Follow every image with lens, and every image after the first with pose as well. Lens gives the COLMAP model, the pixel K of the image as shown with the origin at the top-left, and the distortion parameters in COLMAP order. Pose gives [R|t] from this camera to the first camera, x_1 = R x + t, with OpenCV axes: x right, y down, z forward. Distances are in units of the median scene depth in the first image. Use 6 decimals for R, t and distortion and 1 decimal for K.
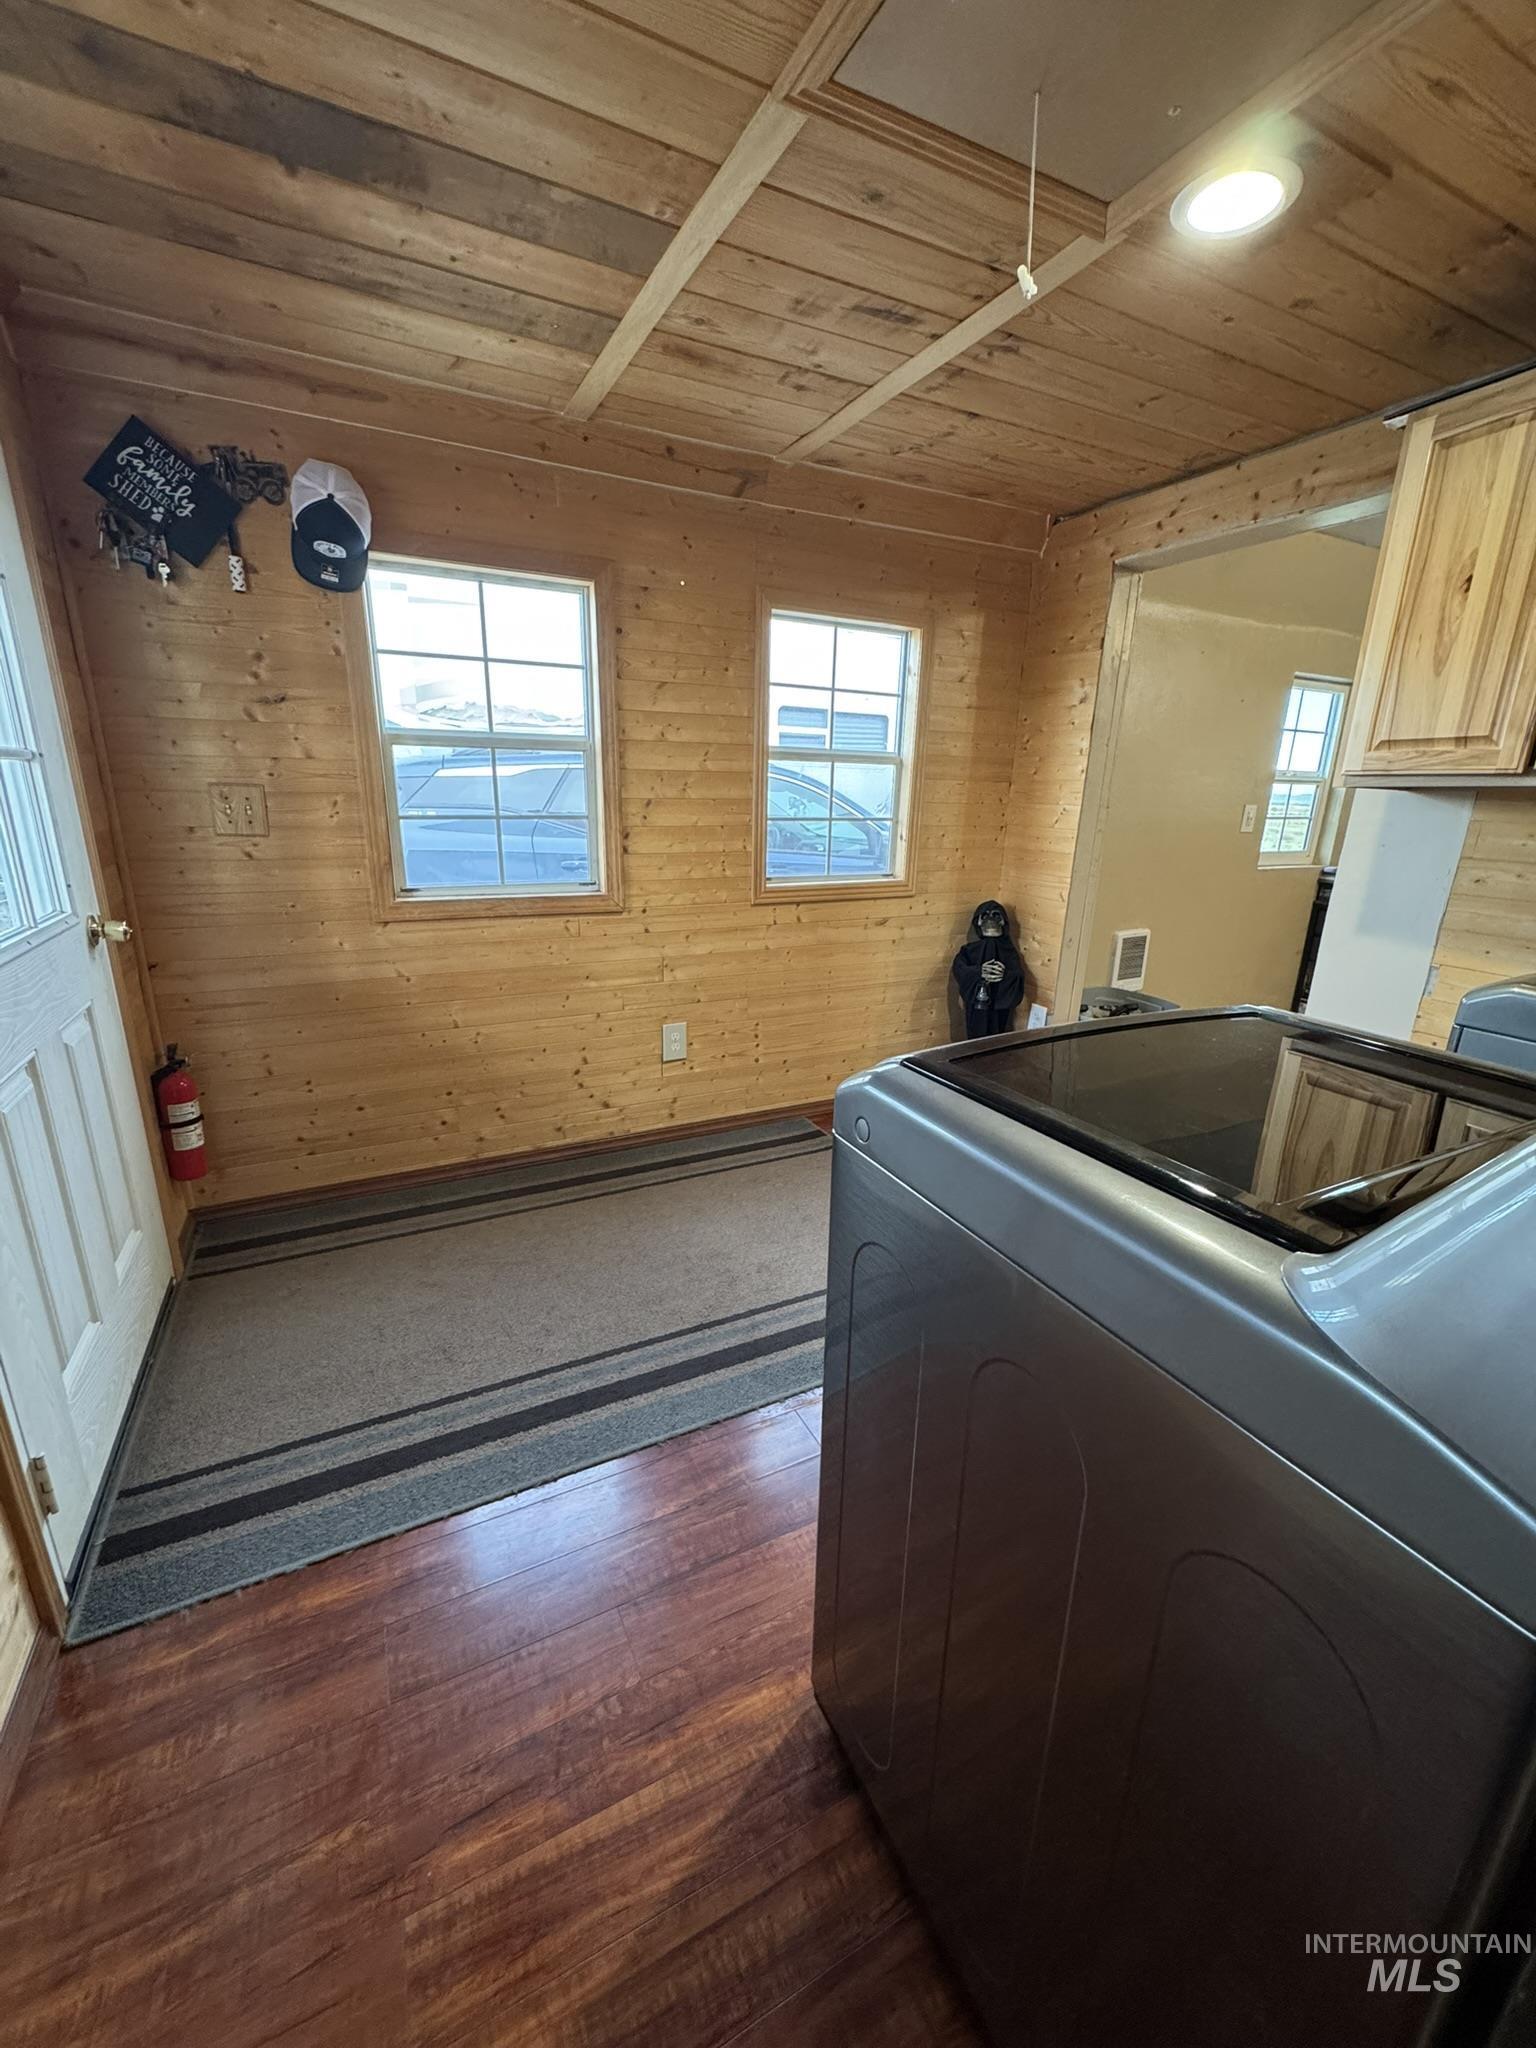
lens RADIAL K [[815.9, 0, 775.3], [0, 815.9, 1022.4], [0, 0, 1]] dist [-0.002513, 0.000724]
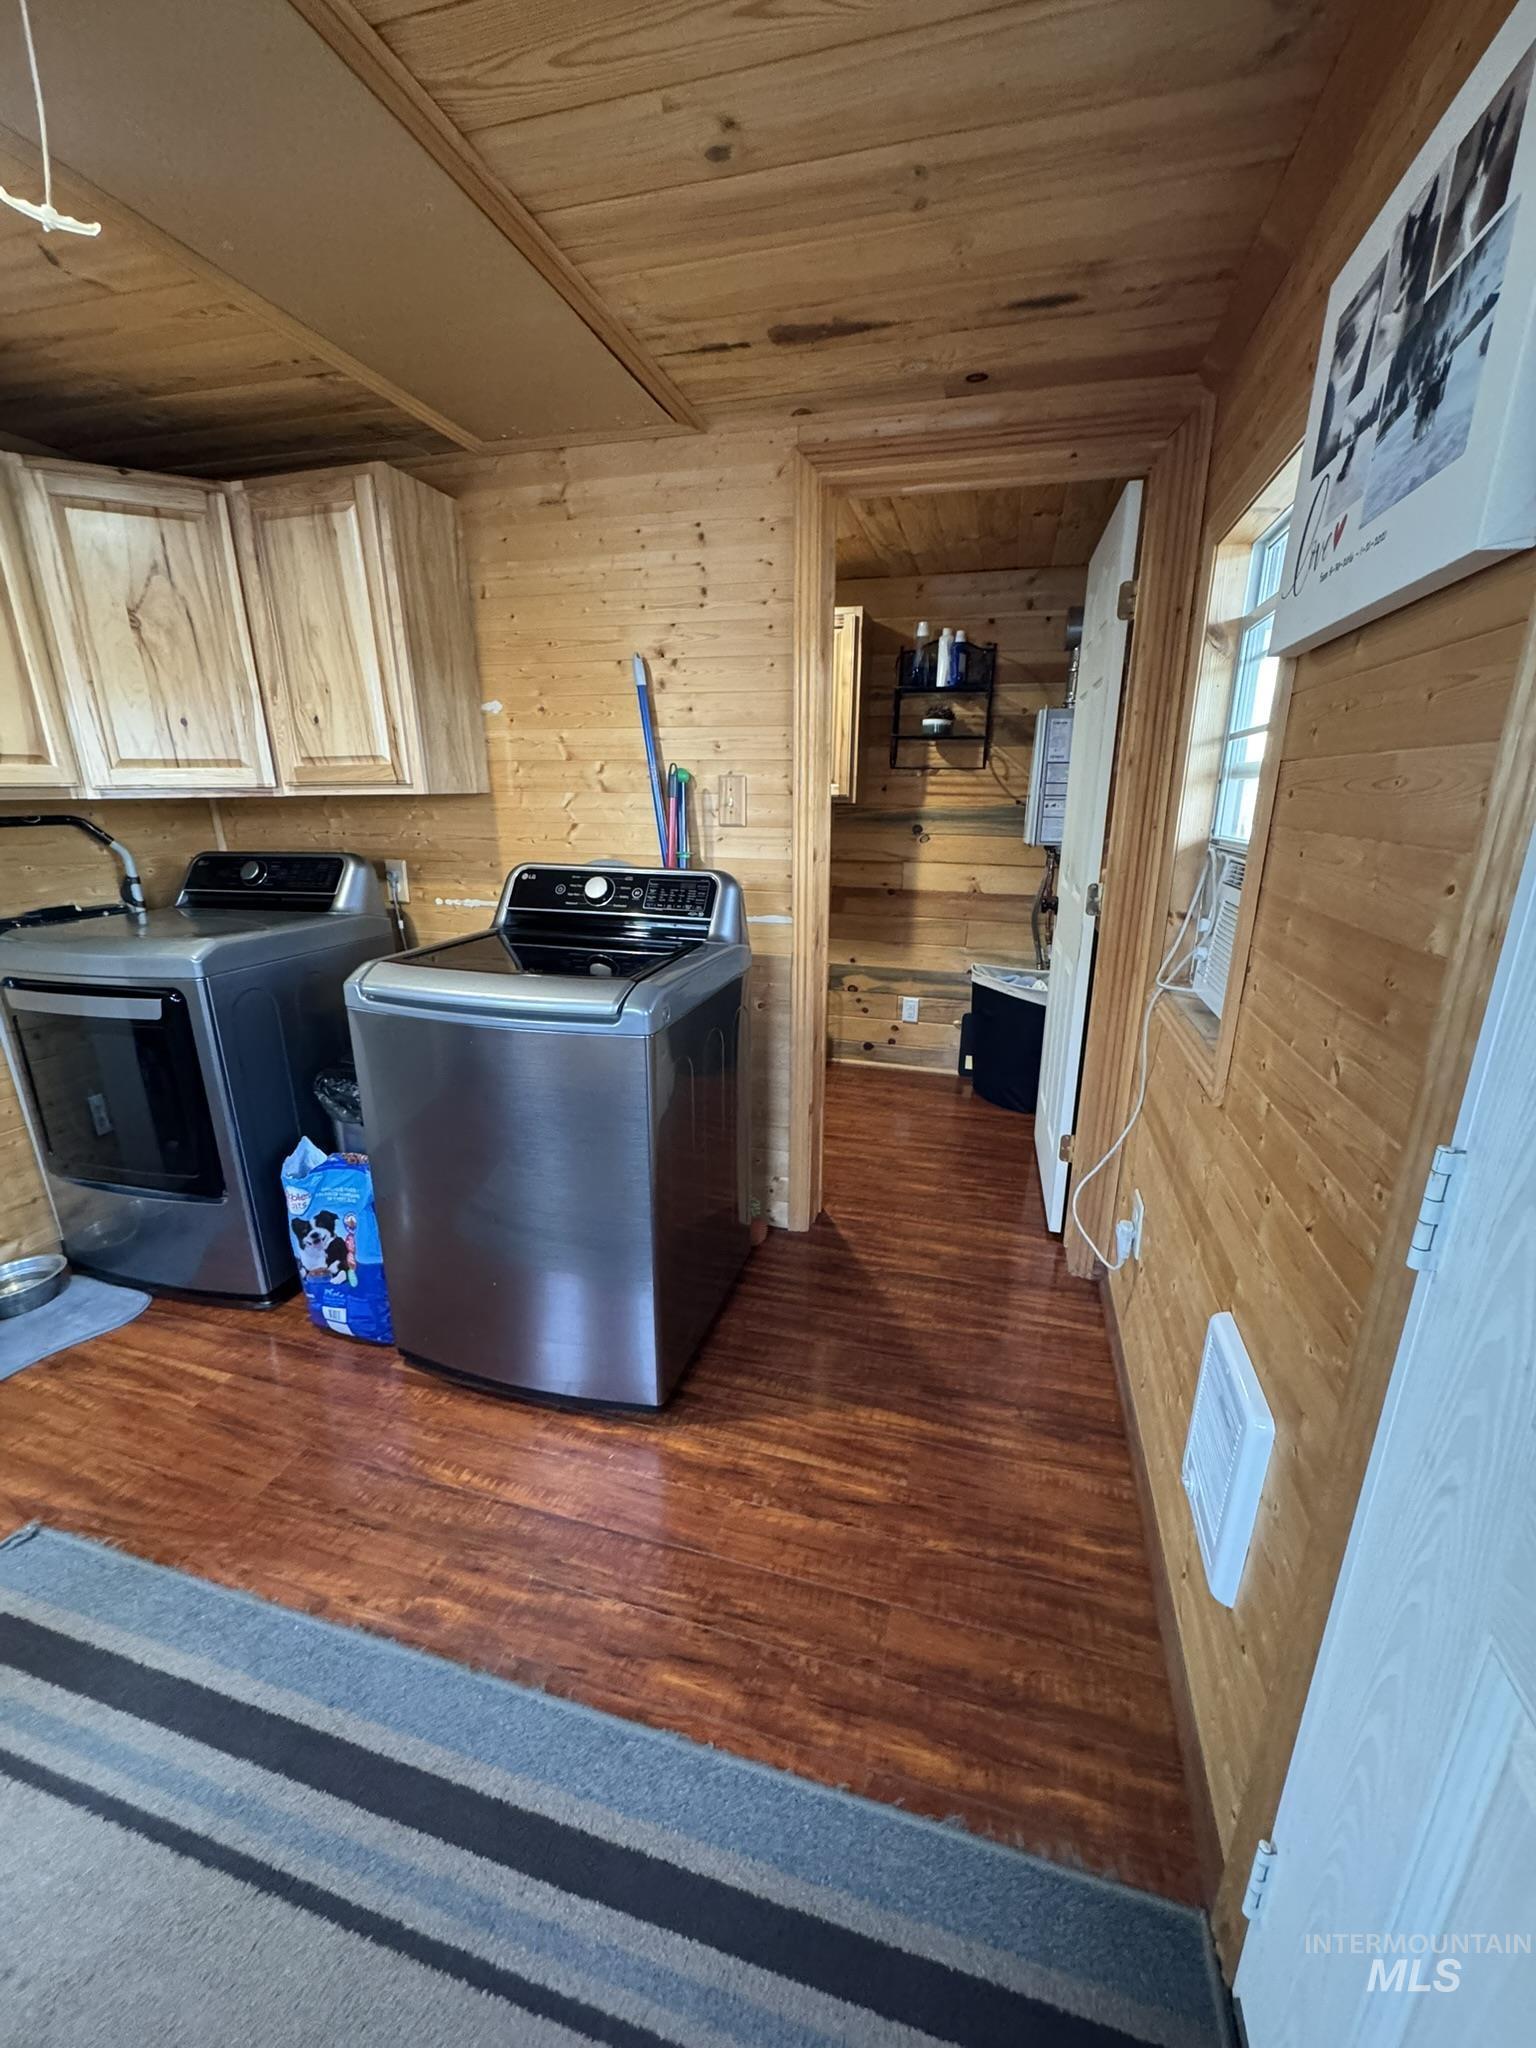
lens RADIAL K [[815.9, 0, 775.0], [0, 815.9, 1024.0], [0, 0, 1]] dist [-0.002513, 0.000724]
pose [[-0.740820, -0.215527, 0.636187, -0.984860], [0.163677, 0.860653, 0.482168, -0.546222], [-0.651456, 0.461329, -0.602312, 1.529640]]
